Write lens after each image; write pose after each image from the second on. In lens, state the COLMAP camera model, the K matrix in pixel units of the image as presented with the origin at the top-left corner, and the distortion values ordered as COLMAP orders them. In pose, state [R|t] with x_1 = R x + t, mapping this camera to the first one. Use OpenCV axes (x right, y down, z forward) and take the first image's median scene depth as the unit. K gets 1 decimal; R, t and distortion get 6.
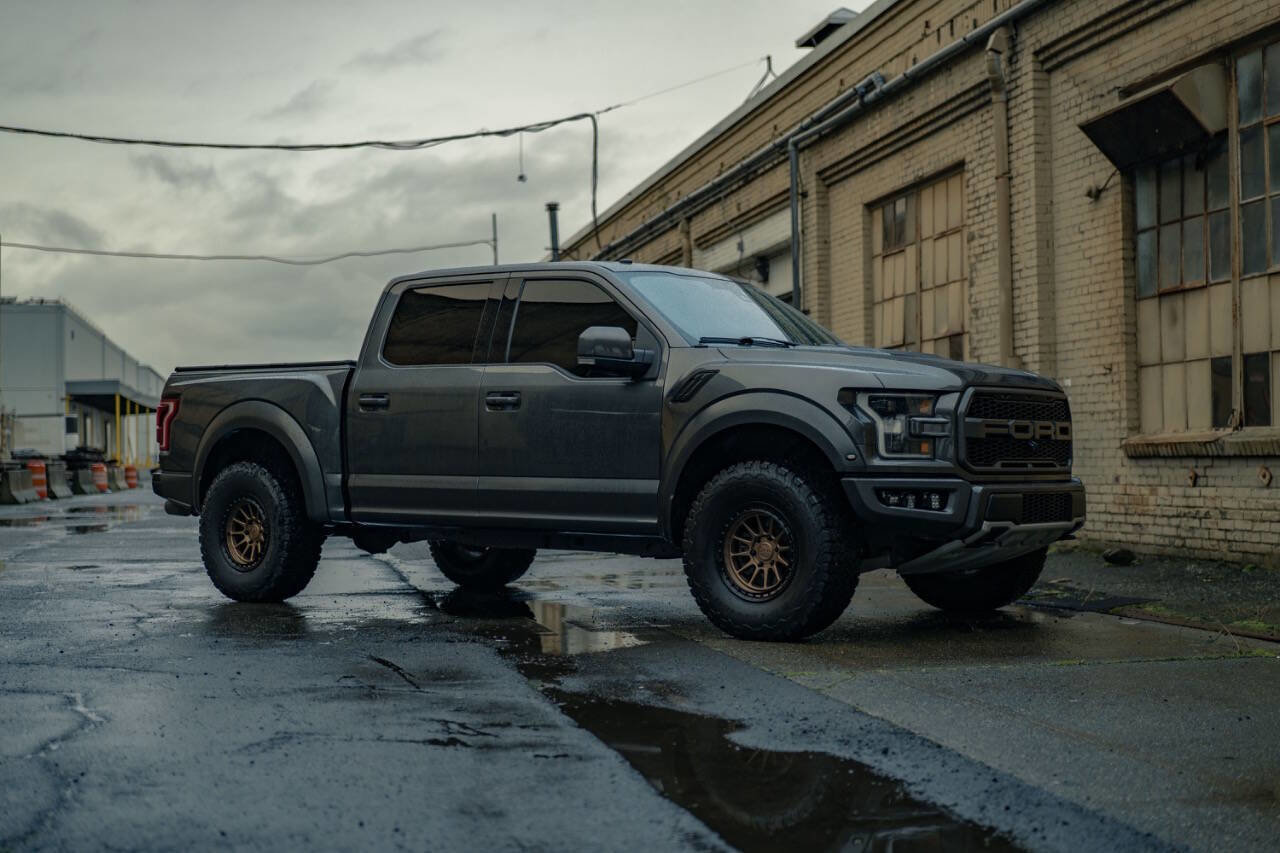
lens RADIAL K [[1770.7, 0, 641.3], [0, 1770.7, 418.5], [0, 0, 1]] dist [0.064653, -0.609681]
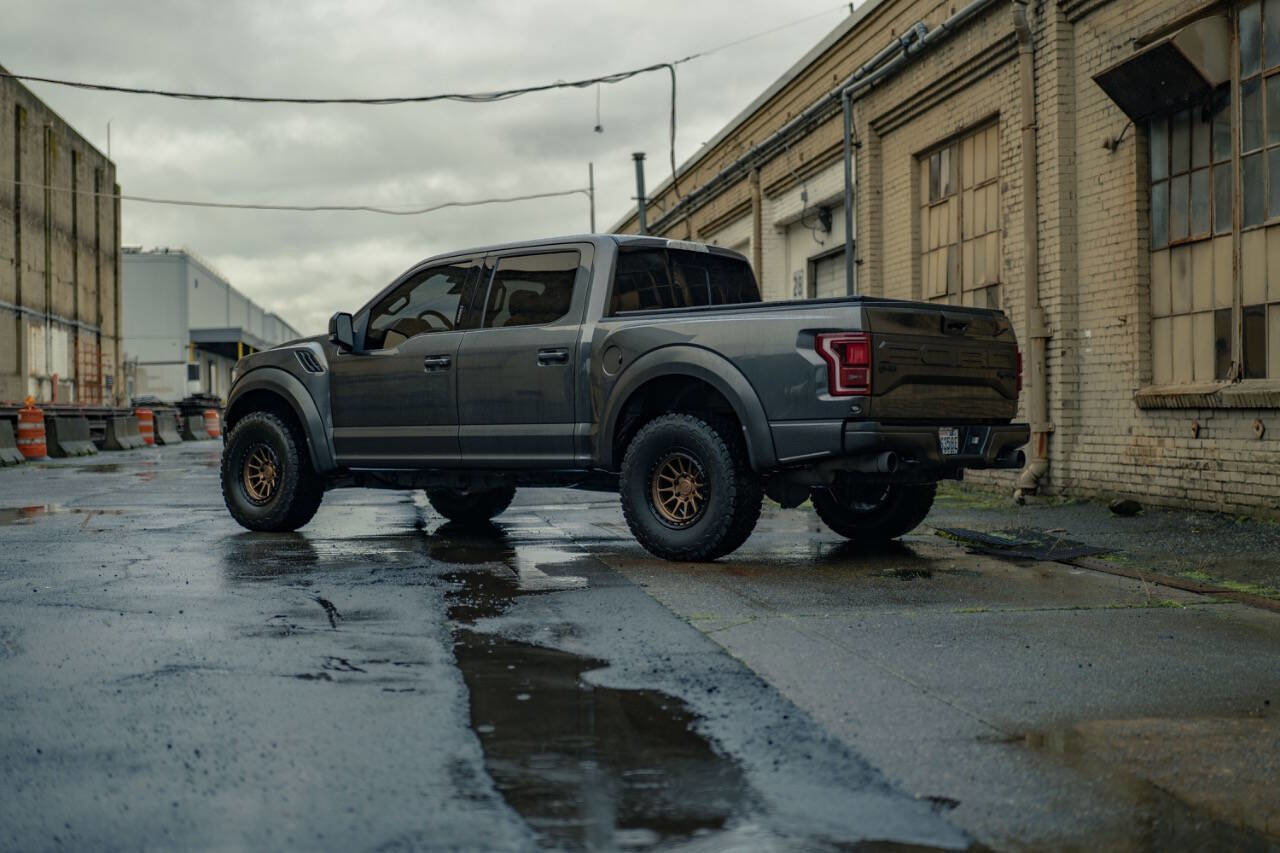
lens RADIAL K [[1768.9, 0, 640.0], [0, 1768.9, 426.5], [0, 0, 1]] dist [0.067406, -0.650671]
pose [[0.997408, 0.002728, -0.071905, 0.058224], [-0.000245, 0.999404, 0.034512, -0.002304], [0.071956, -0.034405, 0.996814, -0.019416]]
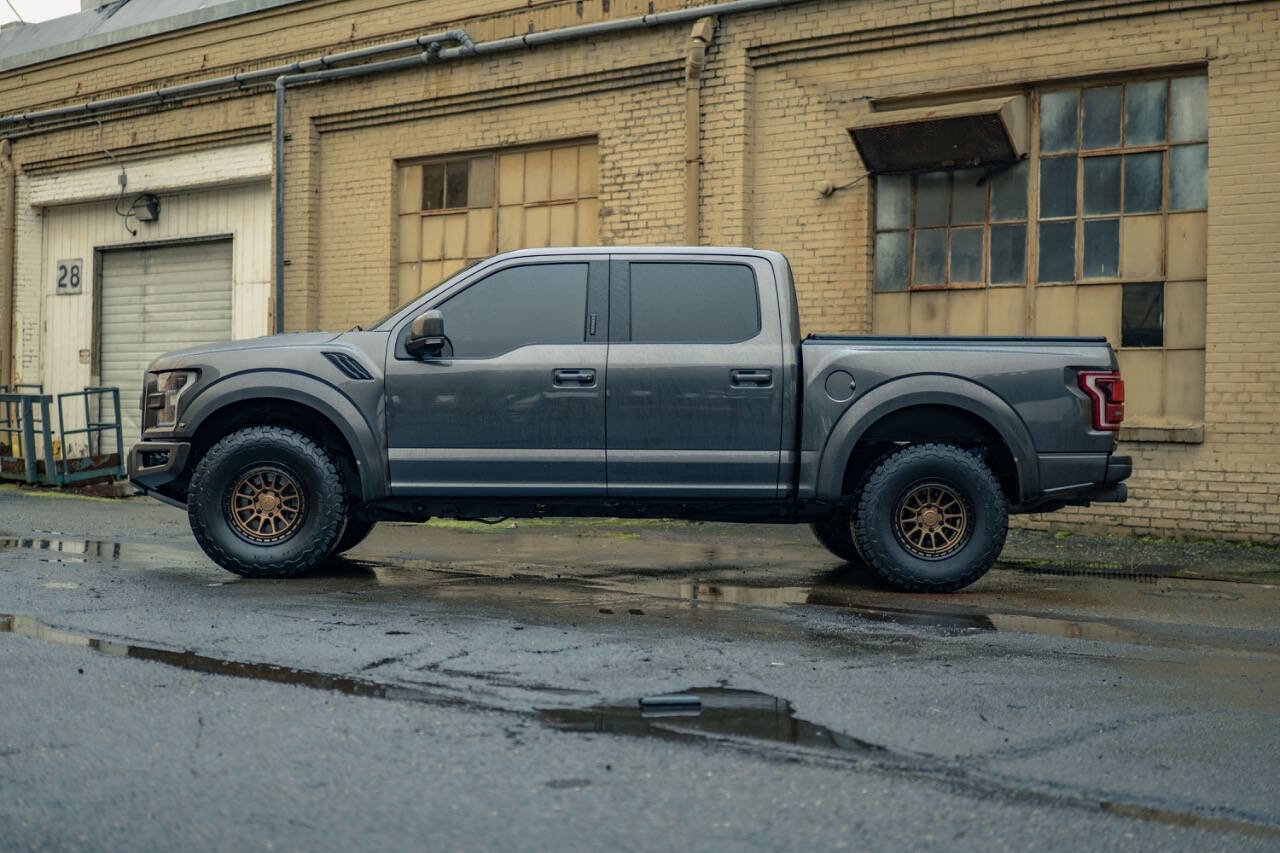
lens RADIAL K [[1769.3, 0, 636.9], [0, 1769.3, 433.7], [0, 0, 1]] dist [0.064579, -0.635260]
pose [[0.791940, 0.018113, 0.610331, -0.466636], [-0.040953, 0.998885, 0.023494, 0.001156], [-0.609224, -0.043600, 0.791798, 0.190927]]
